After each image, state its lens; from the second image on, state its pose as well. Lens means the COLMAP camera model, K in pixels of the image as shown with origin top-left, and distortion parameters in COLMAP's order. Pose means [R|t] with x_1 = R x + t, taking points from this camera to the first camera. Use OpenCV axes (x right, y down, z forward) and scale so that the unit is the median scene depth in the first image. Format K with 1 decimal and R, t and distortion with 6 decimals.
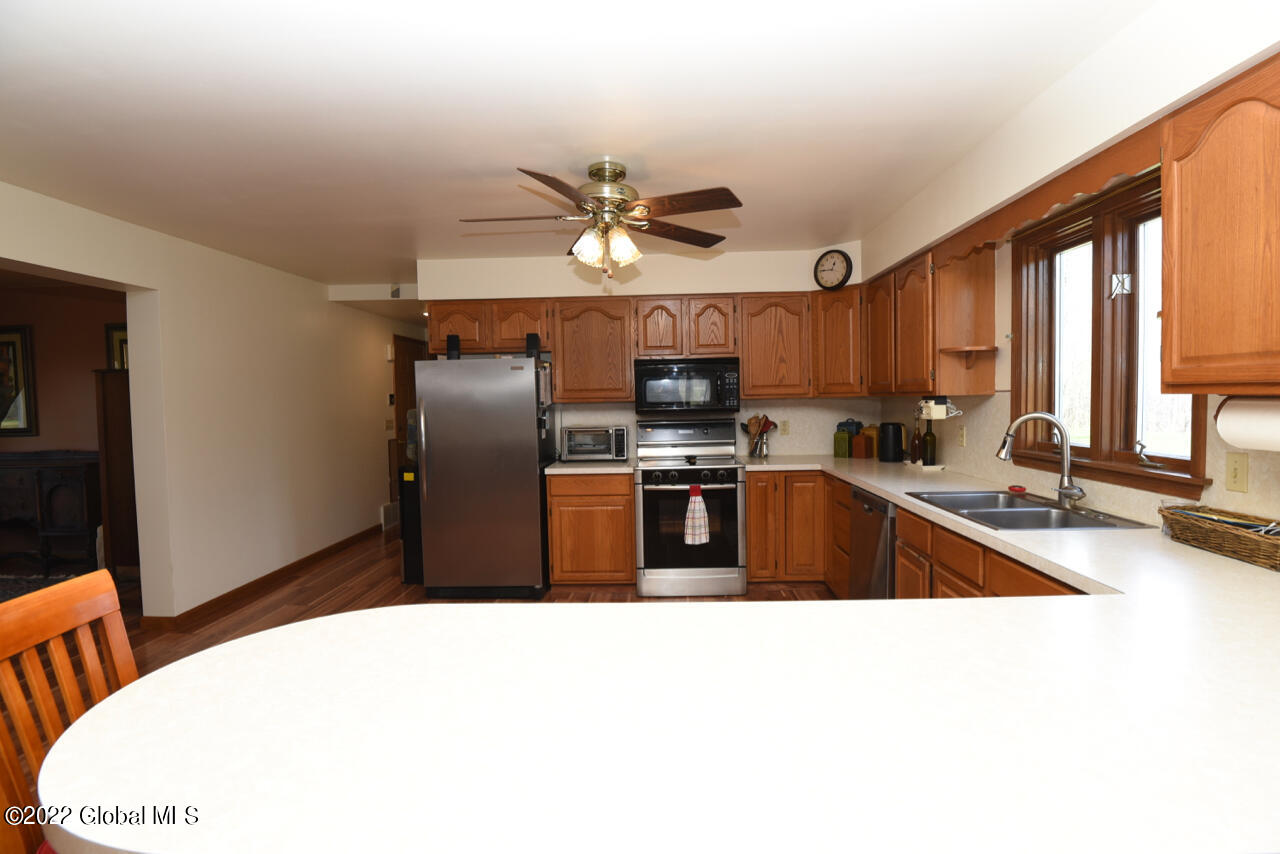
lens RADIAL K [[628.4, 0, 645.7], [0, 628.4, 426.3], [0, 0, 1]] dist [-0.021523, -0.003891]
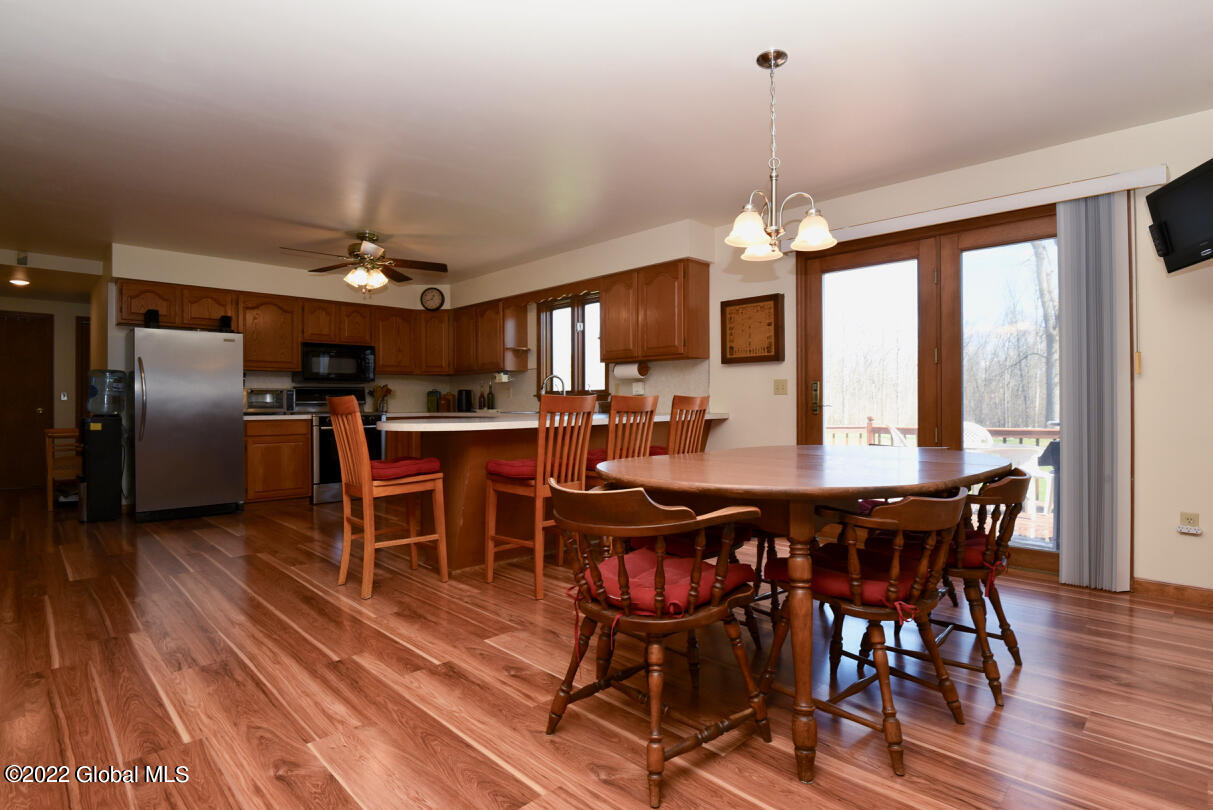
lens RADIAL K [[595.5, 0, 616.9], [0, 595.5, 411.1], [0, 0, 1]] dist [-0.021523, -0.003891]
pose [[0.683305, 0.004065, 0.730121, -0.538562], [0.027550, 0.999129, -0.031347, 0.119102], [-0.729613, 0.041534, 0.682598, -0.458839]]
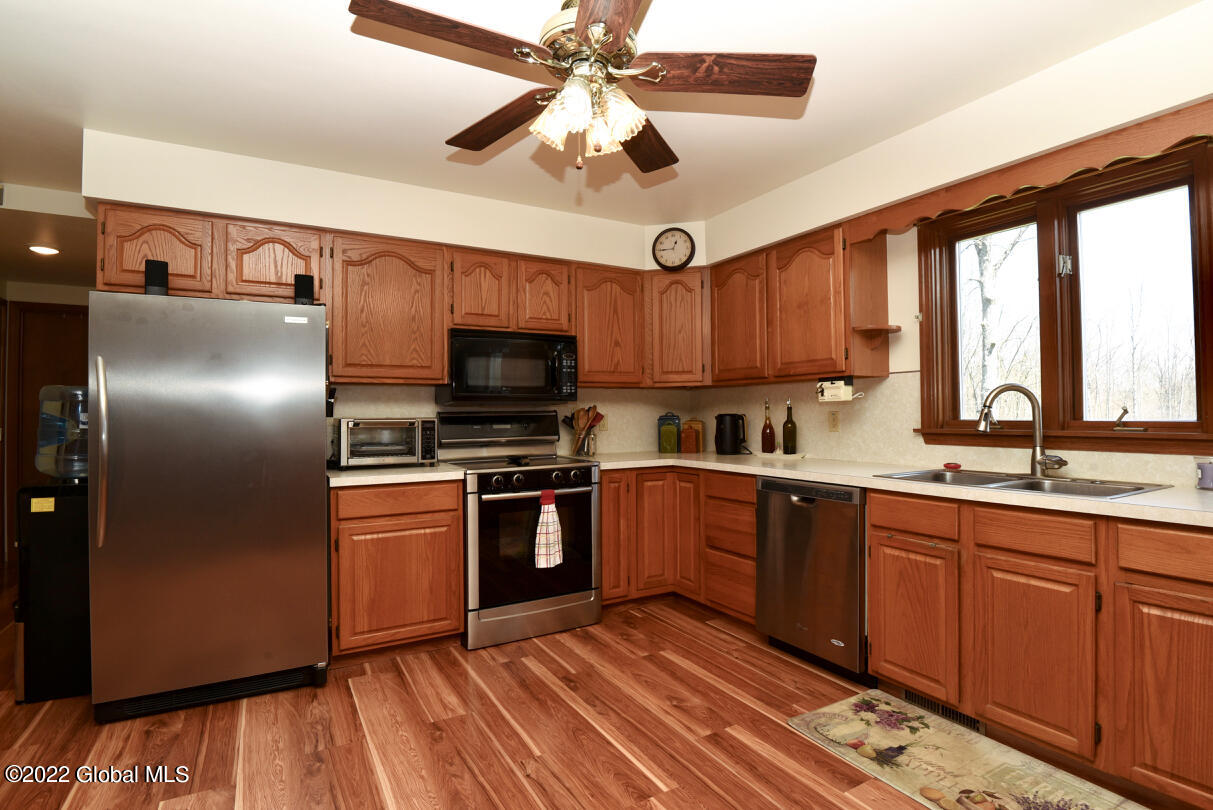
lens RADIAL K [[595.5, 0, 609.8], [0, 595.5, 403.1], [0, 0, 1]] dist [-0.021523, -0.003891]
pose [[0.851851, 0.021856, 0.523328, -0.237624], [0.016062, 0.997569, -0.067807, 0.036193], [-0.523538, 0.066167, 0.849429, 0.317039]]
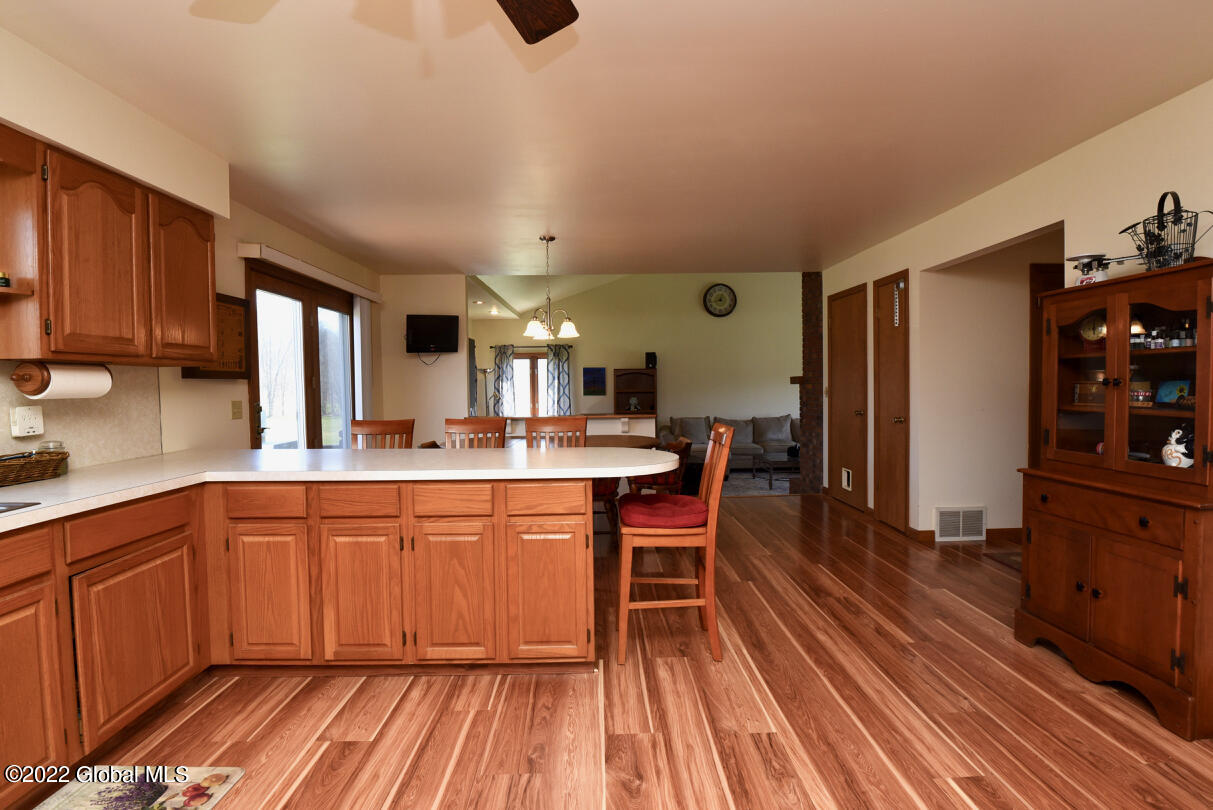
lens RADIAL K [[595.5, 0, 616.4], [0, 595.5, 407.3], [0, 0, 1]] dist [-0.021523, -0.003891]
pose [[-0.998144, 0.036404, -0.048829, -0.103852], [0.031965, 0.995536, 0.088799, -0.007904], [0.051843, 0.087074, -0.994852, 0.894588]]
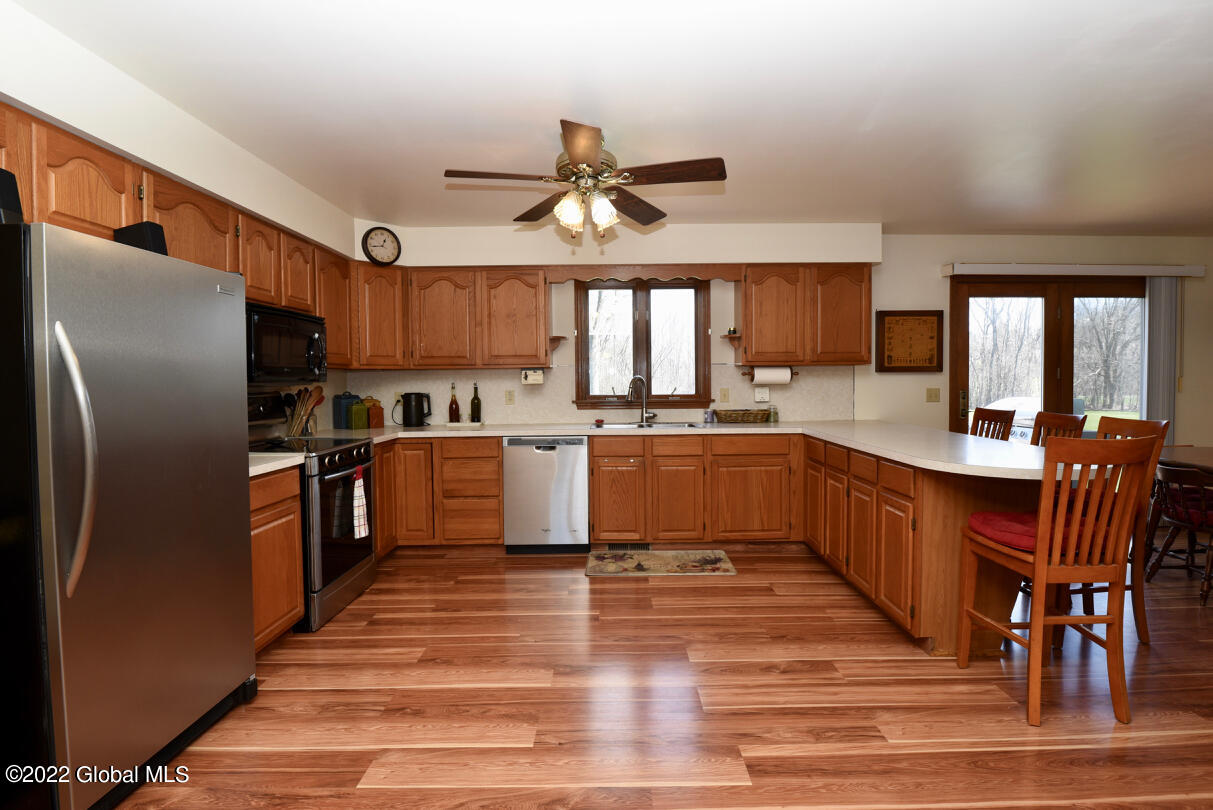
lens RADIAL K [[595.5, 0, 611.8], [0, 595.5, 407.3], [0, 0, 1]] dist [-0.021523, -0.003891]
pose [[-0.025594, -0.023030, 0.999407, -0.700659], [0.057363, 0.998054, 0.024467, 0.014965], [-0.998025, 0.057955, -0.024224, 0.659909]]
